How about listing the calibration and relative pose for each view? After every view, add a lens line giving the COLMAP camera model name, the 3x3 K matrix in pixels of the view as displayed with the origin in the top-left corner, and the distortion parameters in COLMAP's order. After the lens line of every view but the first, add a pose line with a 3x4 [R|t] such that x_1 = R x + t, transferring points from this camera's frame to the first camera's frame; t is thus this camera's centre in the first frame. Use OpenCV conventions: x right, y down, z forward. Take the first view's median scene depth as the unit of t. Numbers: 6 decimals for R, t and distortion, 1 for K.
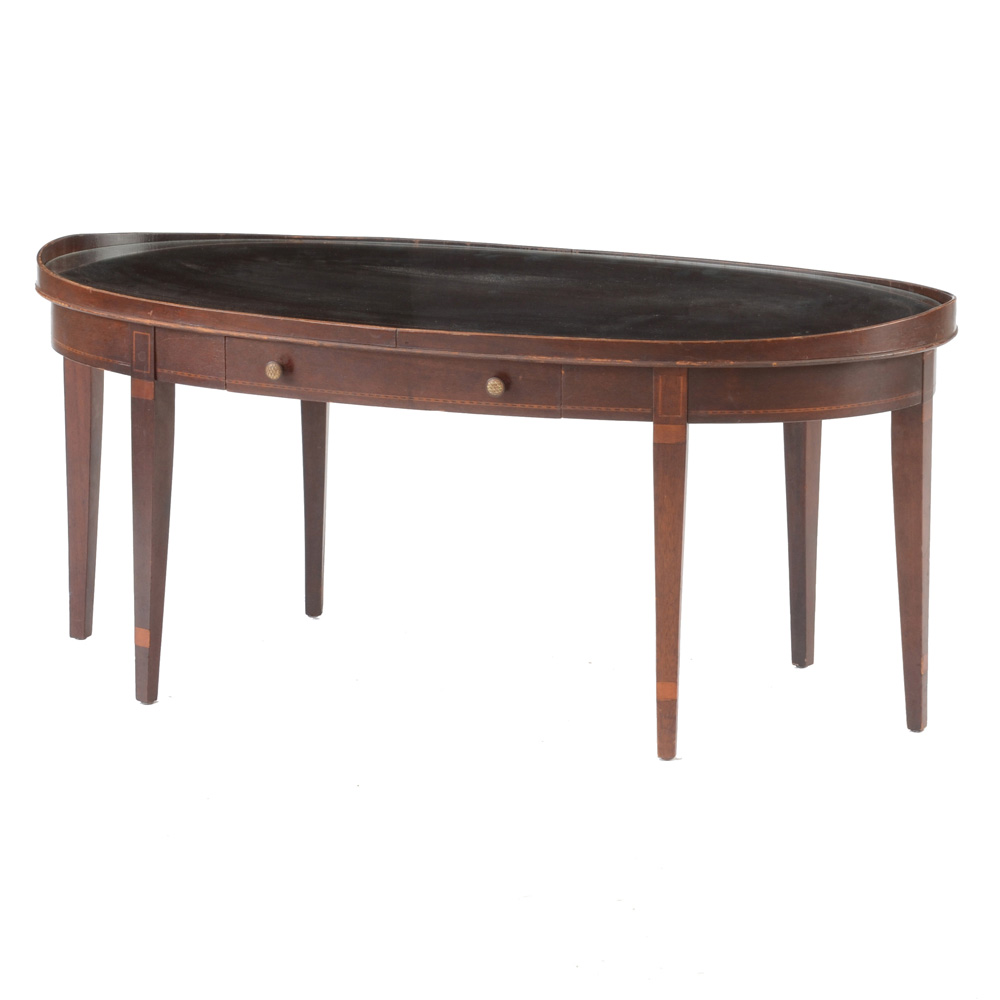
lens RADIAL K [[5014.5, 0, 487.1], [0, 5014.5, 444.1], [0, 0, 1]] dist [0.682754, 0.000000]
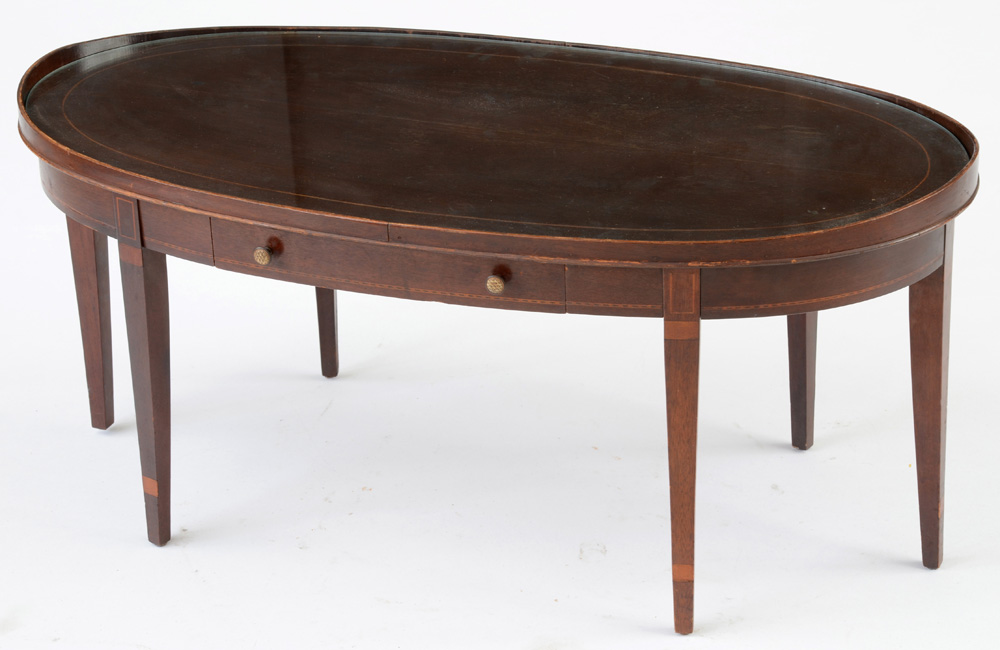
lens RADIAL K [[2749.6, 0, 514.6], [0, 2749.6, 317.6], [0, 0, 1]] dist [0.570252, 0.000000]
pose [[0.999286, -0.037724, 0.002106, 0.003875], [0.036176, 0.971379, 0.234763, -0.125097], [-0.010902, -0.234520, 0.972050, 0.488068]]
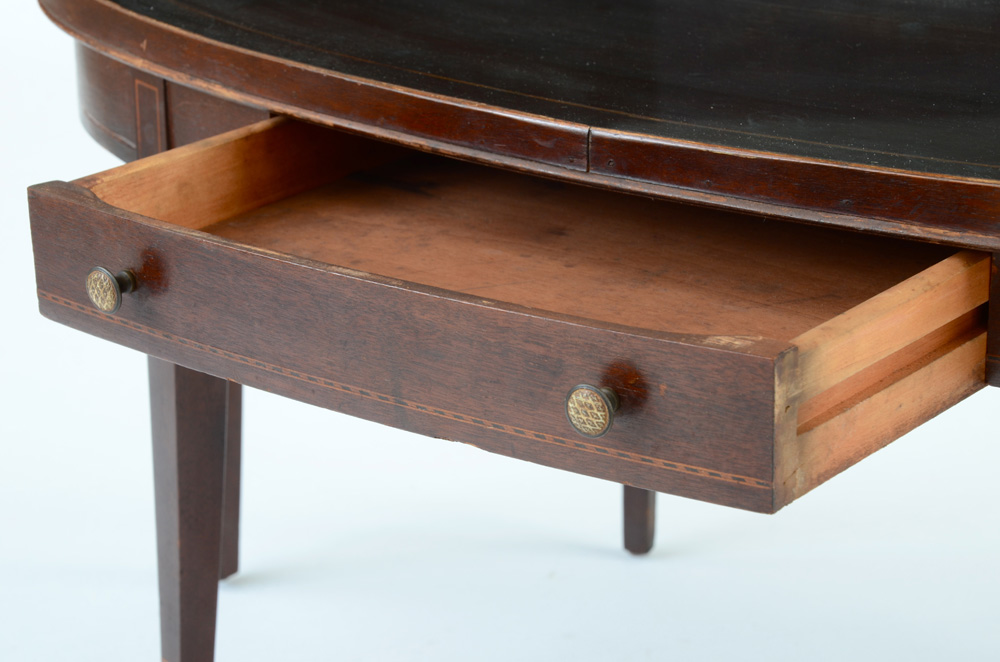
lens RADIAL K [[2542.6, 0, 498.8], [0, 2542.6, 331.3], [0, 0, 1]] dist [0.541767, 0.000000]
pose [[0.958140, 0.075426, -0.276186, 0.043882], [-0.038996, 0.990064, 0.135101, -0.040183], [0.283632, -0.118675, 0.951561, 0.817210]]
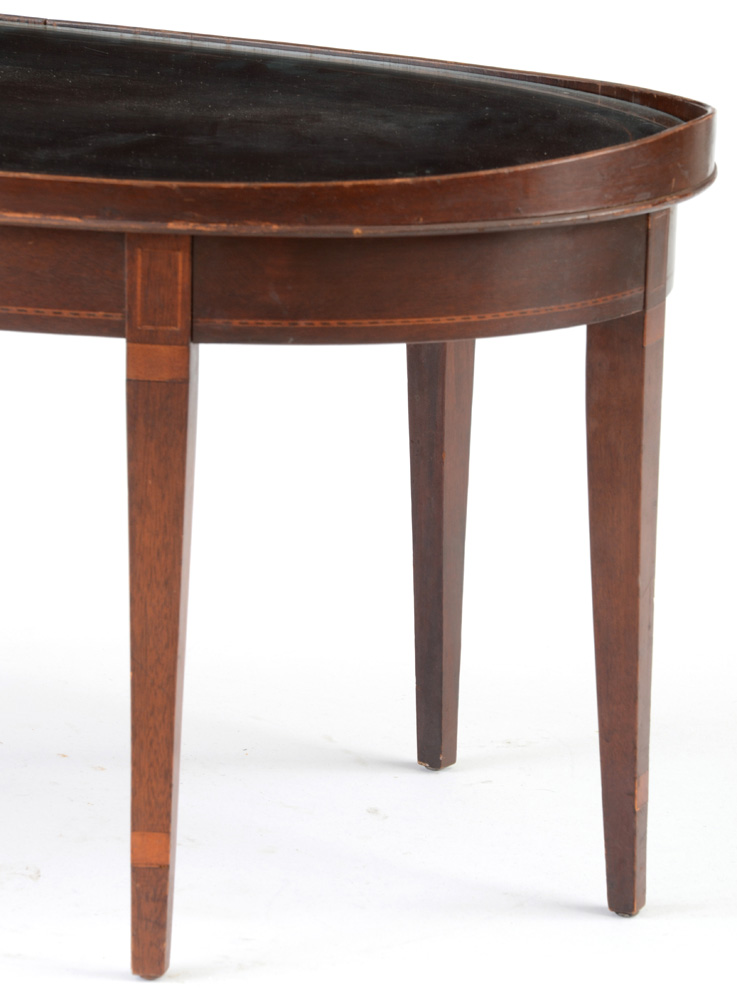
lens RADIAL K [[4648.2, 0, 376.3], [0, 4648.2, 500.1], [0, 0, 1]] dist [1.400957, 0.000000]
pose [[0.999795, 0.017085, 0.010863, 0.053107], [-0.017490, 0.999110, 0.038382, -0.006627], [-0.010198, -0.038564, 0.999204, 0.506602]]
